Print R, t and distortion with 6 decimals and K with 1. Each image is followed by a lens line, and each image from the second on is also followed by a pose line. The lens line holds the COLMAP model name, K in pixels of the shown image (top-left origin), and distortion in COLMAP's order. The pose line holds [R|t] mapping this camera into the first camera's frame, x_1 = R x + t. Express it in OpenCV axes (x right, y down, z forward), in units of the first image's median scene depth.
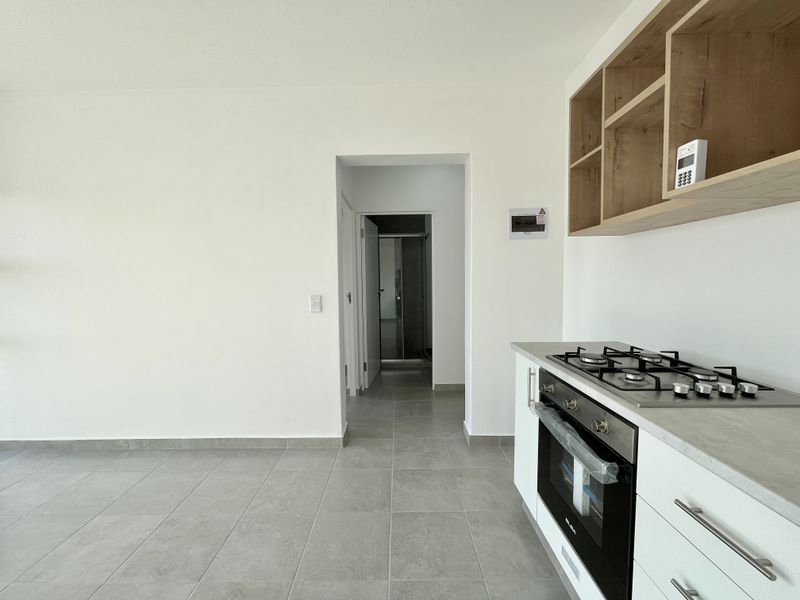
lens RADIAL K [[323.5, 0, 398.0], [0, 323.5, 300.2], [0, 0, 1]] dist [-0.001106, 0.000083]
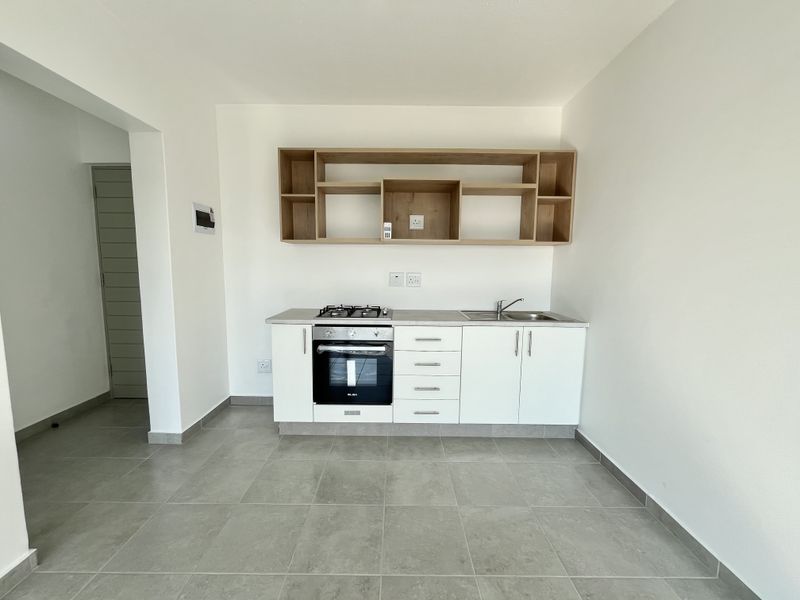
lens RADIAL K [[323.5, 0, 398.0], [0, 323.5, 300.2], [0, 0, 1]] dist [-0.001106, 0.000083]
pose [[-0.007898, -0.092202, 0.995709, -0.935235], [0.055758, 0.994150, 0.092500, -0.035279], [-0.998413, 0.056250, -0.002711, 0.459426]]
